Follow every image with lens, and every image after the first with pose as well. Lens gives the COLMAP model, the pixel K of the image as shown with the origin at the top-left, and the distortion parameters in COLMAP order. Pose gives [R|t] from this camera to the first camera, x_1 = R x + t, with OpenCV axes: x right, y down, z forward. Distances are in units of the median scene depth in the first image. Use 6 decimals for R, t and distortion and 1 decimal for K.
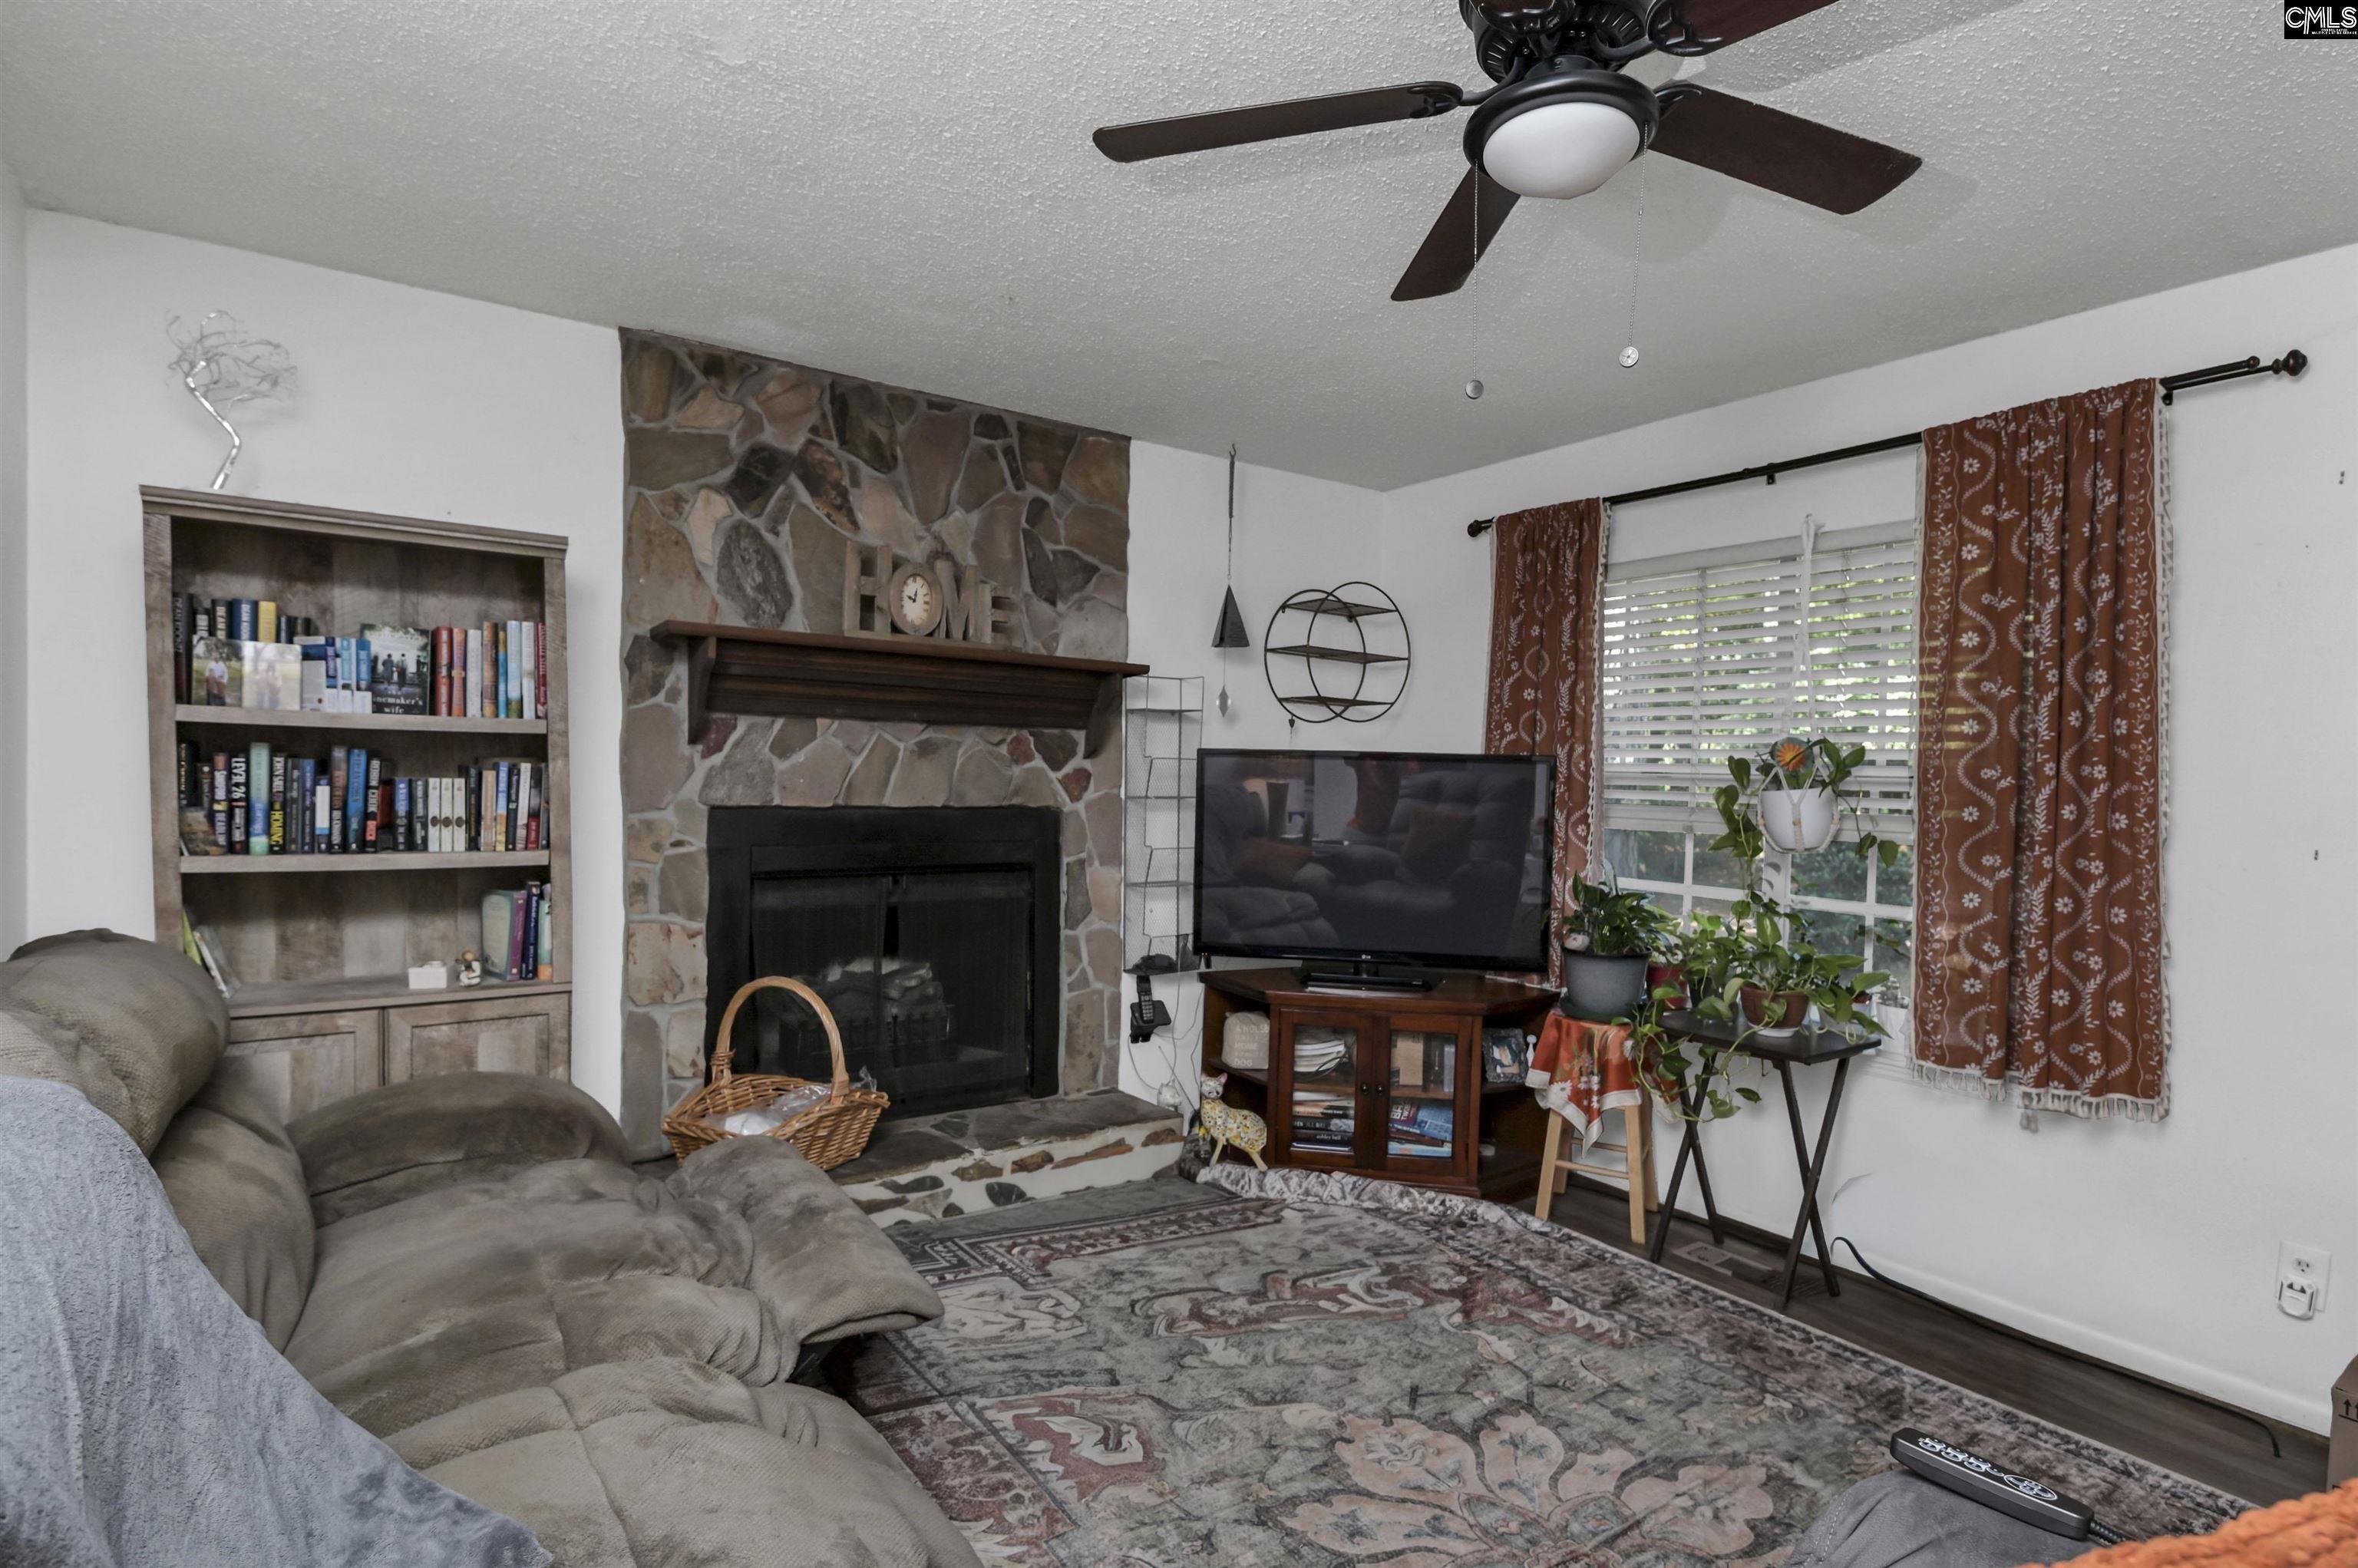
lens RADIAL K [[1178.6, 0, 1182.9], [0, 1178.6, 812.5], [0, 0, 1]] dist [-0.010493, -0.000247]
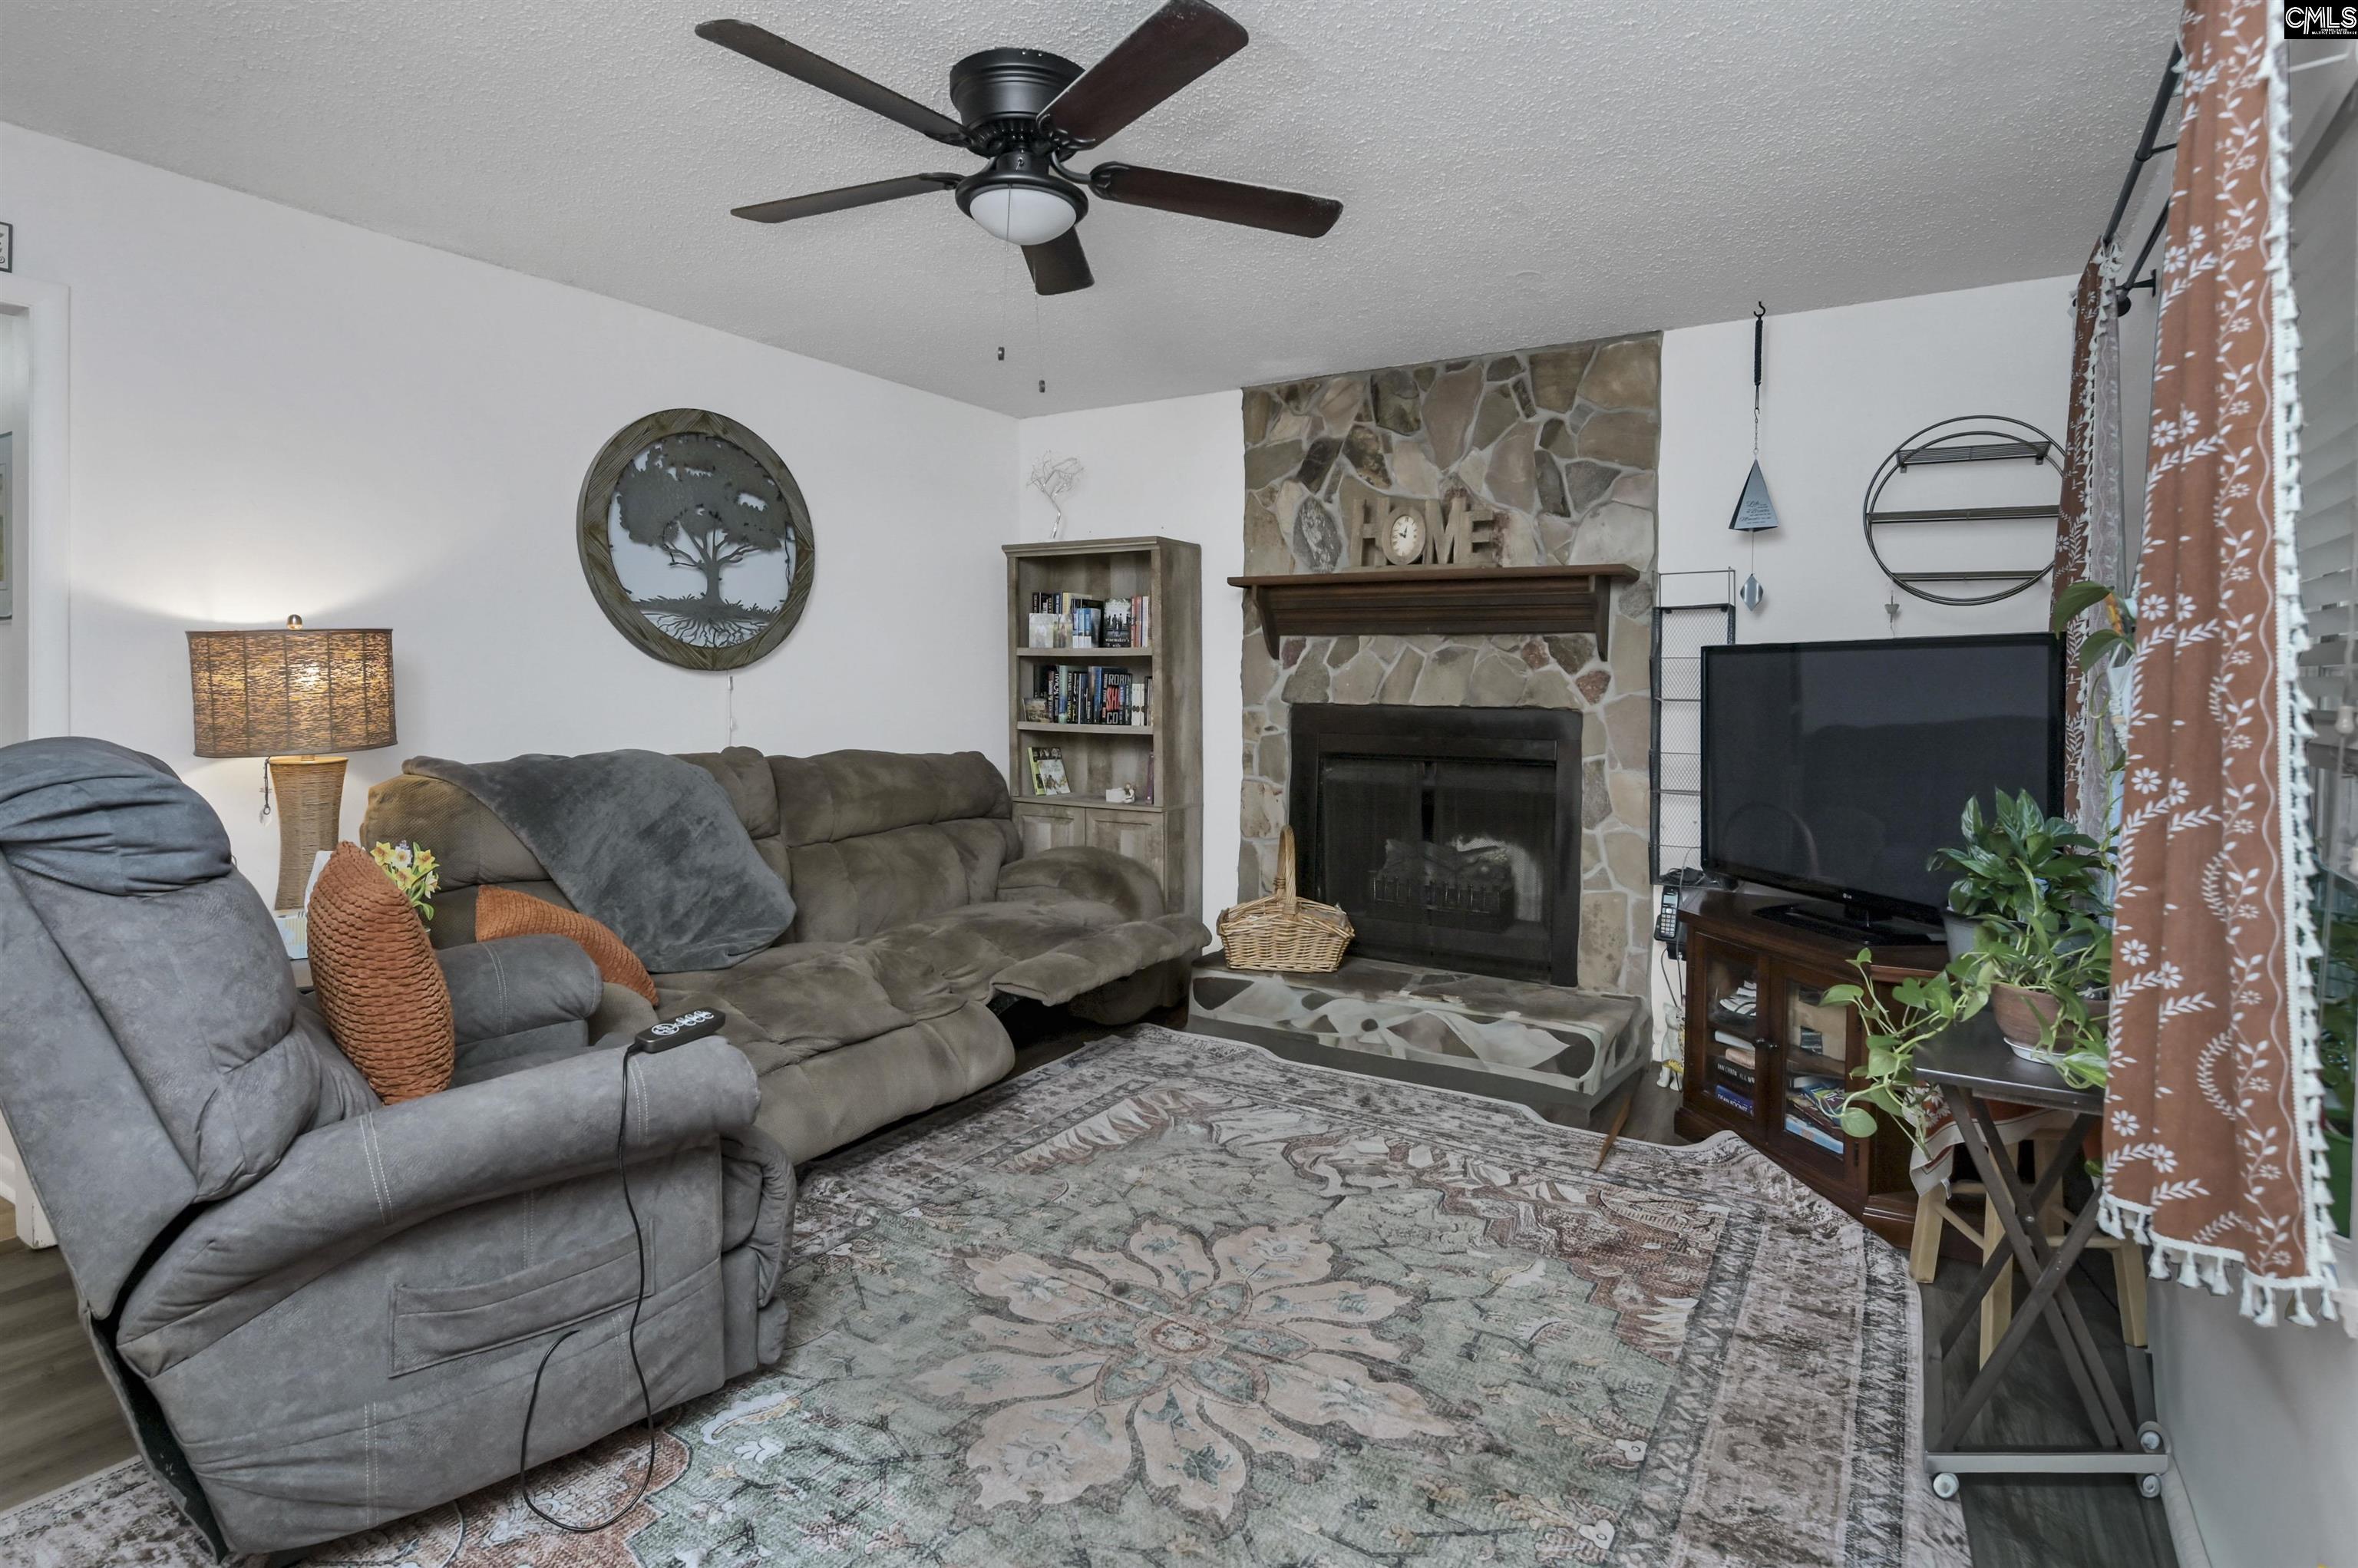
lens RADIAL K [[1212.8, 0, 1179.6], [0, 1212.8, 711.9], [0, 0, 1]] dist [-0.004652, 0.000221]
pose [[0.388817, 0.001775, -0.921313, 0.829917], [-0.033298, 0.999372, -0.012127, 0.025821], [0.920713, 0.035393, 0.388631, 0.292481]]
